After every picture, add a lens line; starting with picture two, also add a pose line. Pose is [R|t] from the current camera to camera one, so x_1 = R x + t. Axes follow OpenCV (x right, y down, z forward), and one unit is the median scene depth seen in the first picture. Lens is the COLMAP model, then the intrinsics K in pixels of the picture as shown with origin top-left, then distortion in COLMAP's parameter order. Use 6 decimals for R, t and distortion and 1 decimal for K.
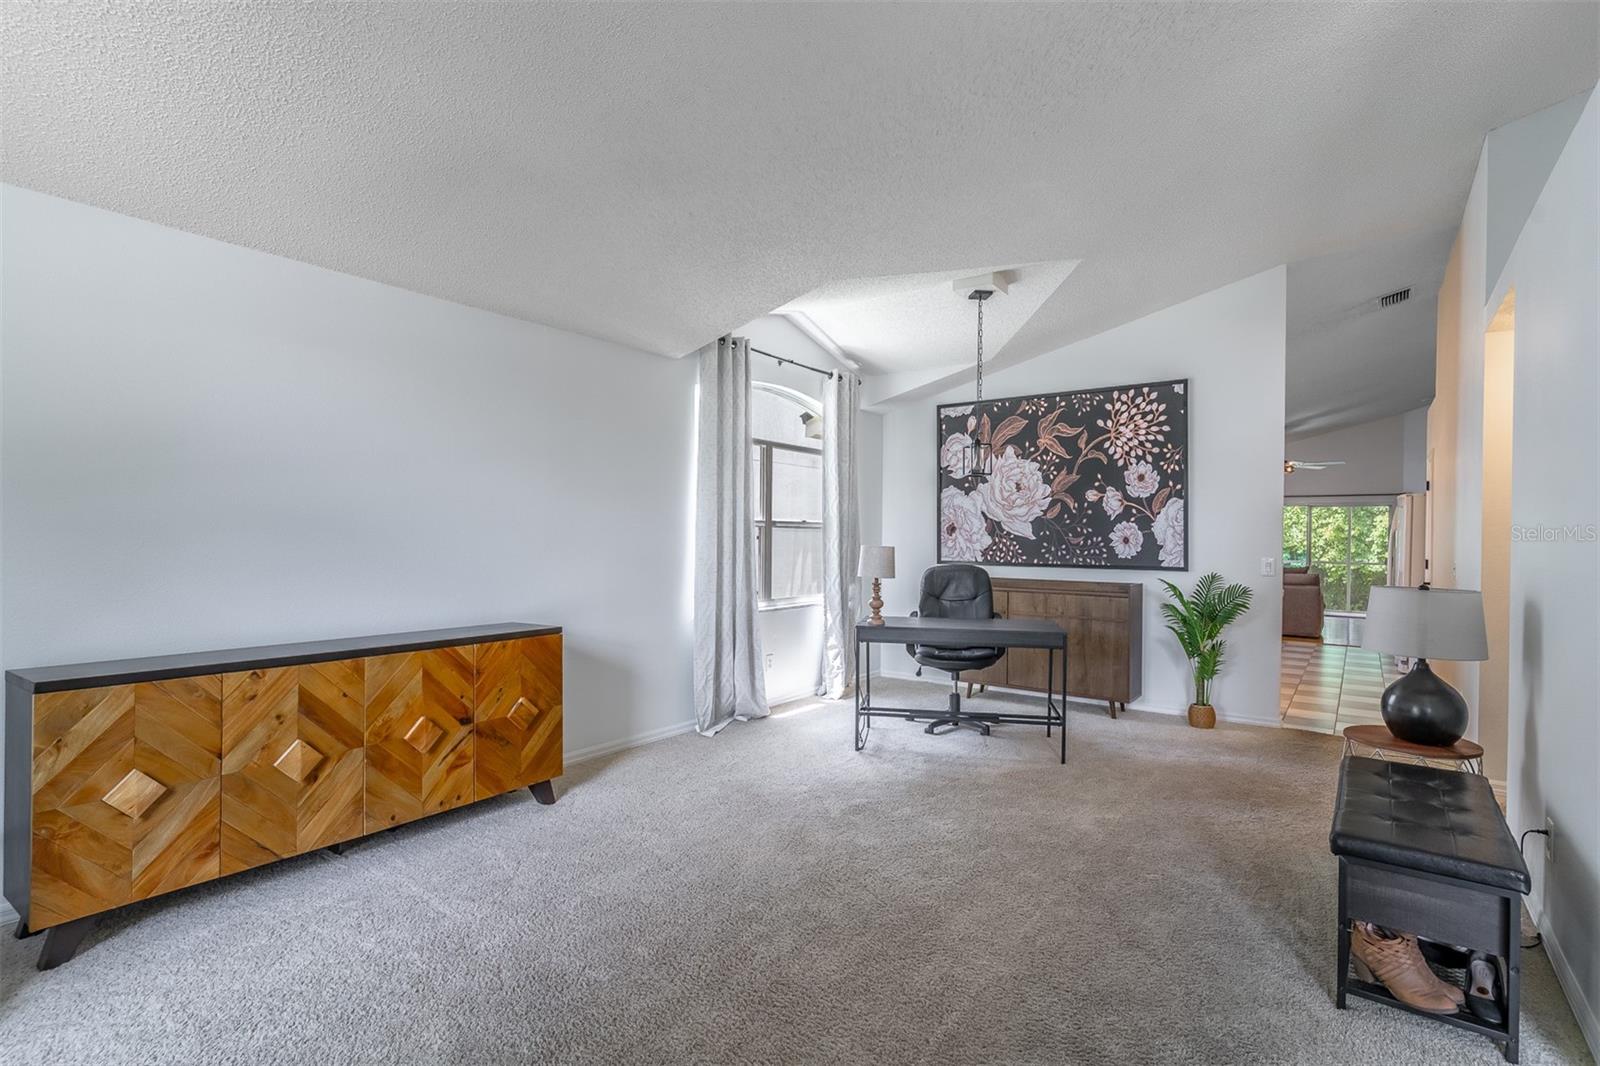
lens RADIAL K [[772.8, 0, 801.4], [0, 772.8, 536.4], [0, 0, 1]] dist [0.006198, 0.000562]
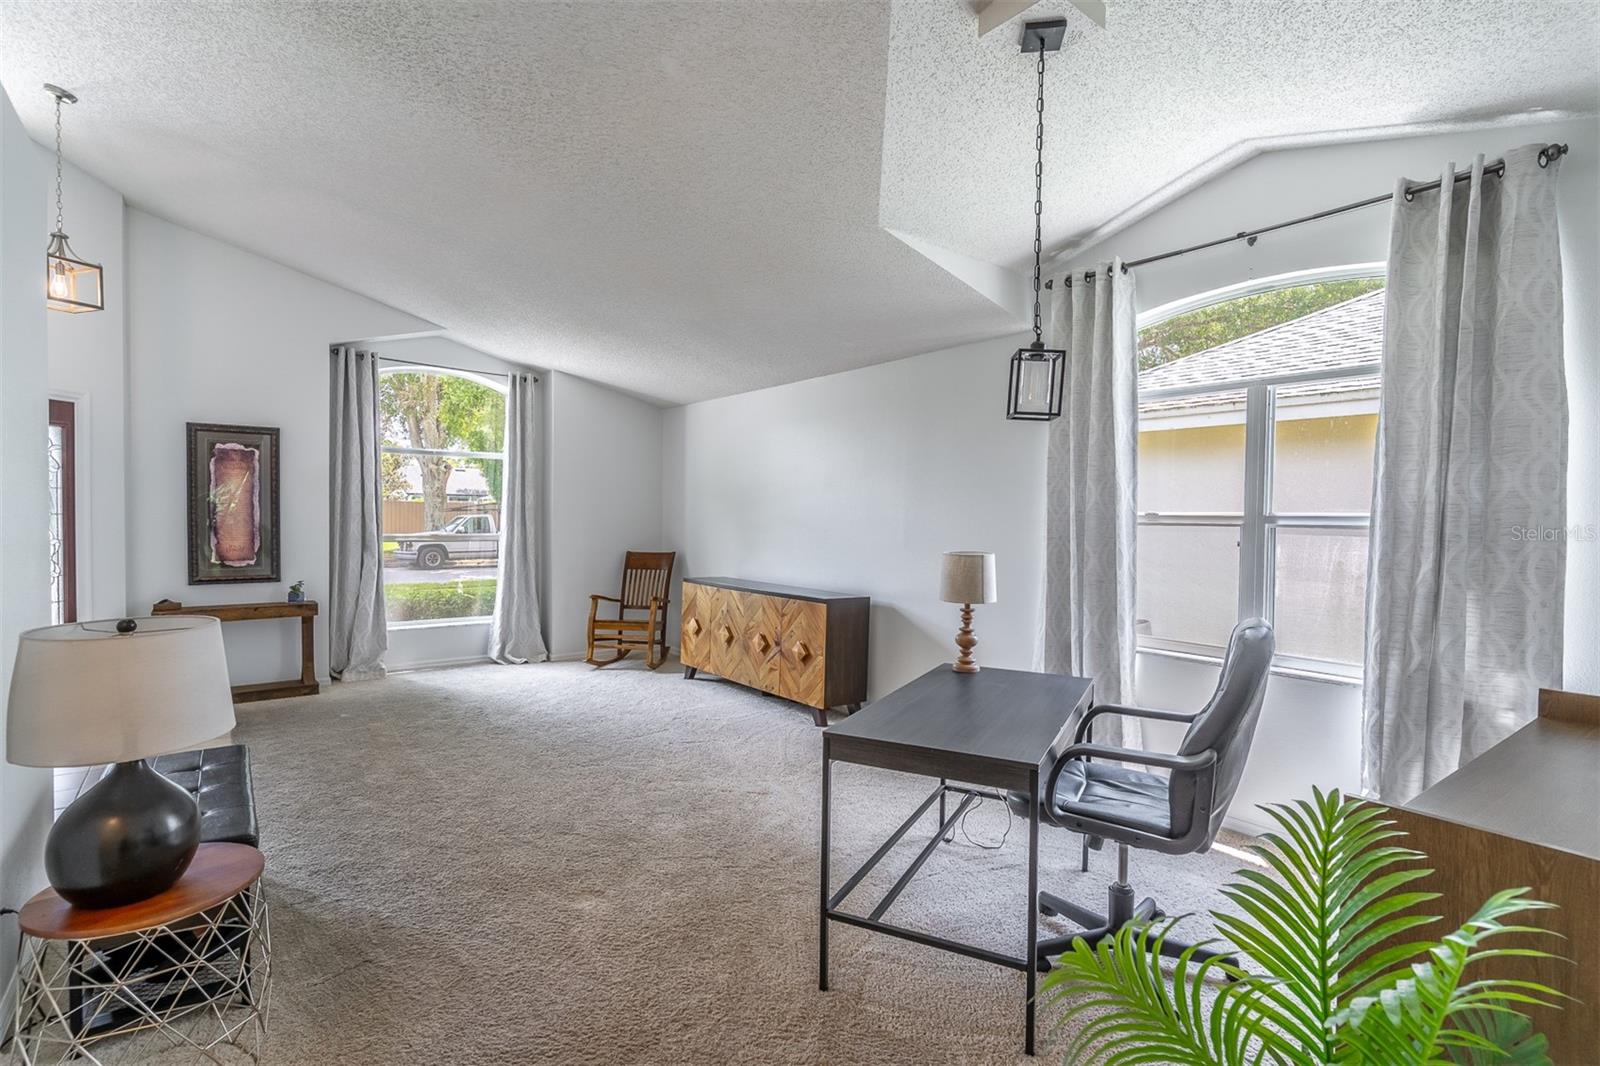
lens RADIAL K [[772.8, 0, 799.5], [0, 772.8, 534.1], [0, 0, 1]] dist [0.006198, 0.000562]
pose [[-0.272100, 0.015369, -0.962146, 0.901172], [-0.009526, 0.999780, 0.018664, -0.018613], [0.962222, 0.014244, -0.271894, 1.204349]]
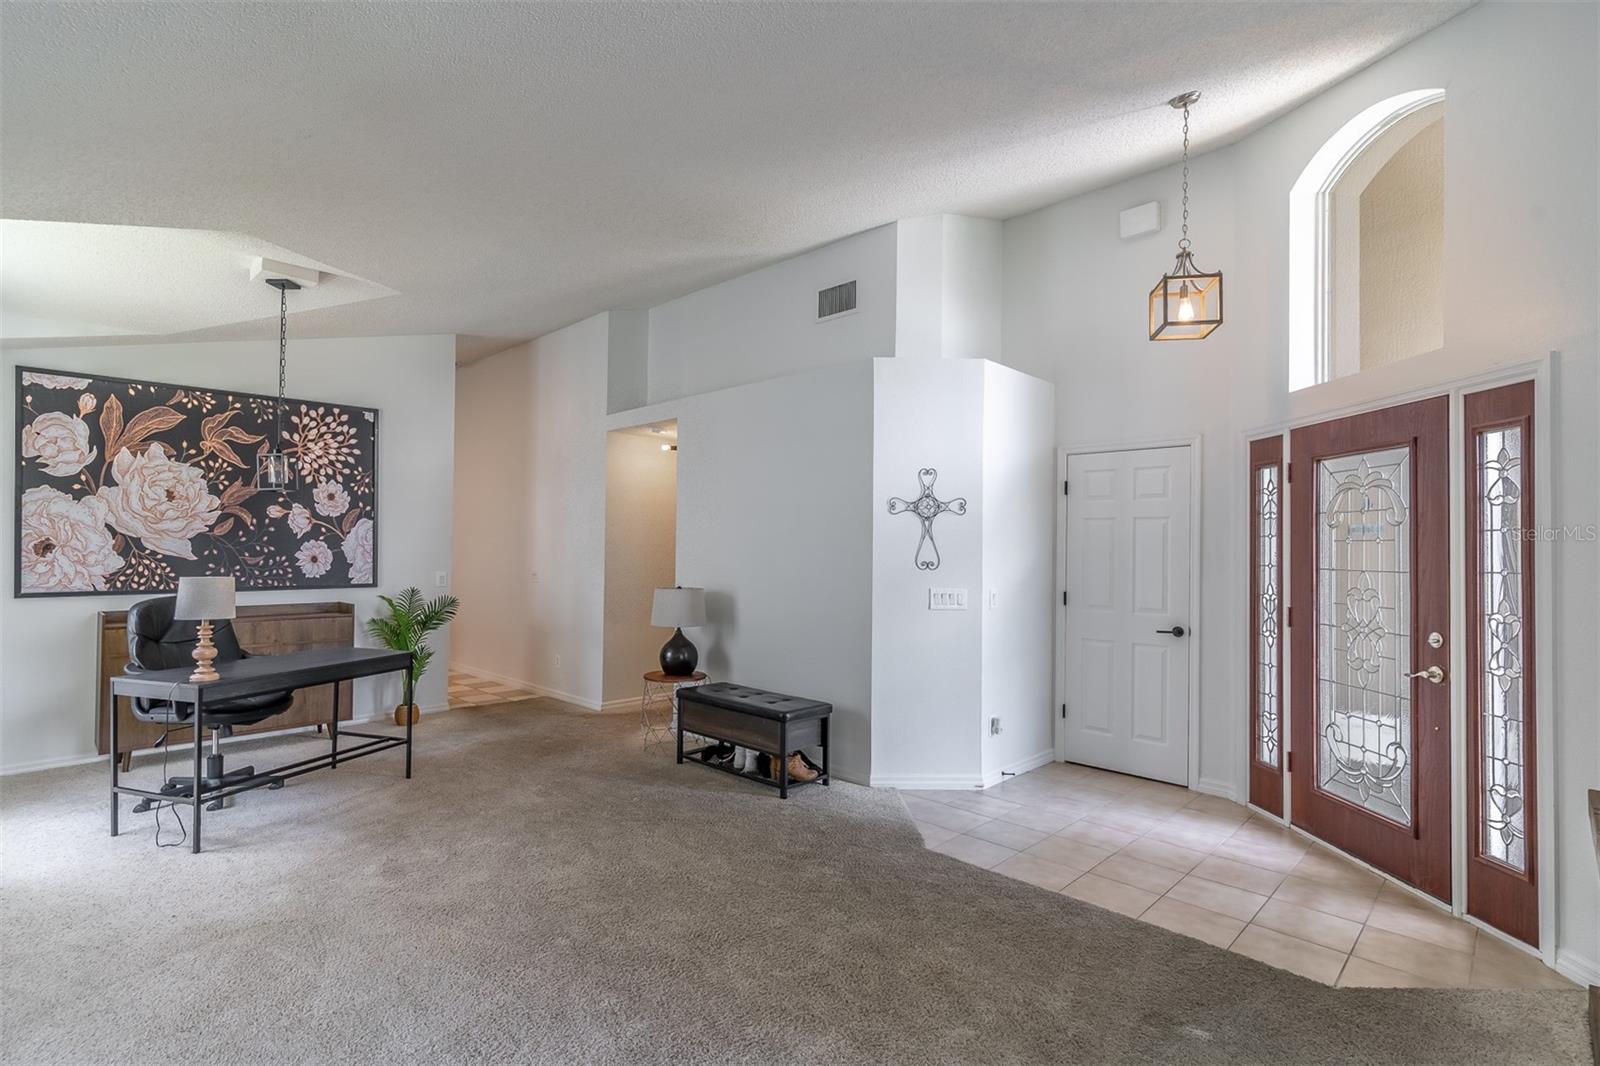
lens RADIAL K [[772.8, 0, 801.8], [0, 772.8, 536.1], [0, 0, 1]] dist [0.006198, 0.000562]
pose [[0.133699, 0.006476, 0.991001, -0.469909], [-0.006015, 0.999966, -0.005723, -0.022174], [-0.991004, -0.005195, 0.133734, 0.253892]]
